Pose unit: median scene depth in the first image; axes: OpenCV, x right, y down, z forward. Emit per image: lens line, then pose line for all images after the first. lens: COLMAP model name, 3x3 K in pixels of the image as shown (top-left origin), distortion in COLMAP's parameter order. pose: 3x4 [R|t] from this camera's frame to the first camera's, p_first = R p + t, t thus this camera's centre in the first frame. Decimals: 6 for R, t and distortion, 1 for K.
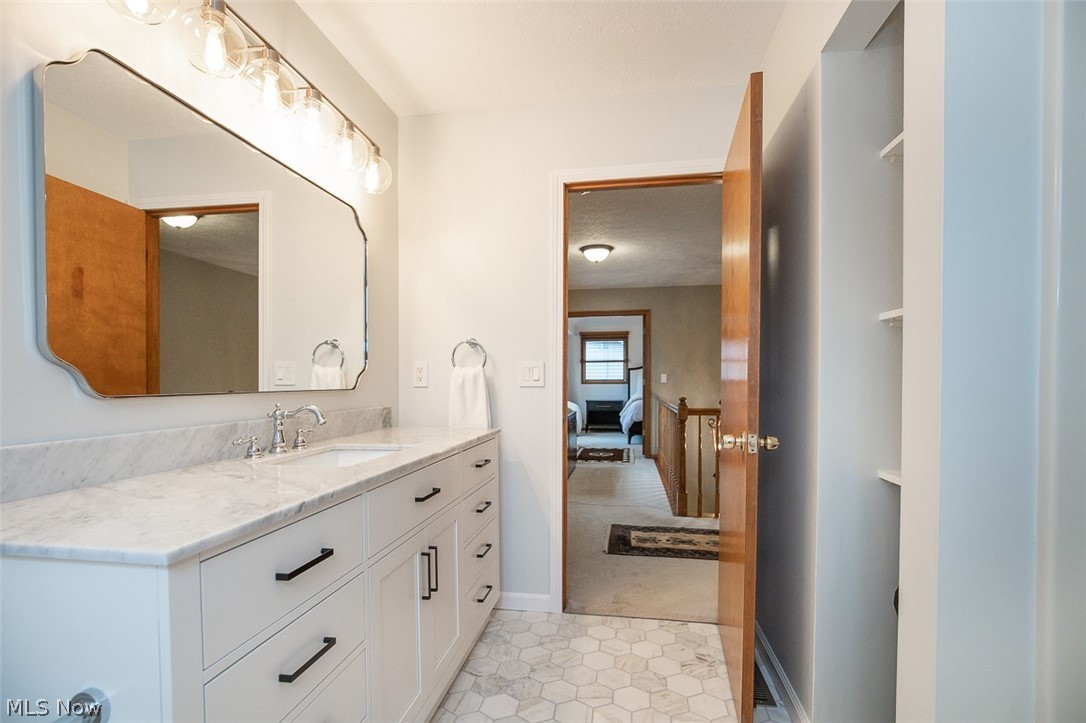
lens RADIAL K [[499.0, 0, 543.9], [0, 499.0, 369.6], [0, 0, 1]] dist [-0.008246, -0.001547]
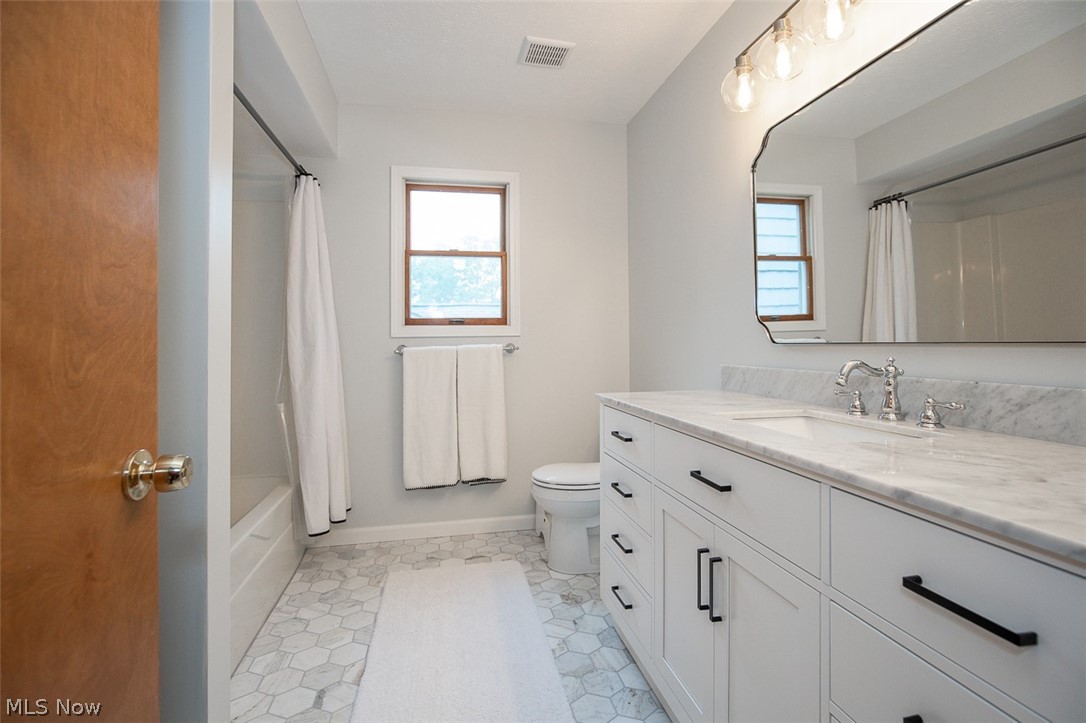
lens RADIAL K [[499.0, 0, 541.5], [0, 499.0, 354.8], [0, 0, 1]] dist [-0.008246, -0.001547]
pose [[-0.927369, 0.007947, -0.374063, 0.338635], [0.007586, 0.999968, 0.002438, 0.069670], [0.374070, -0.000577, -0.927400, 1.852467]]
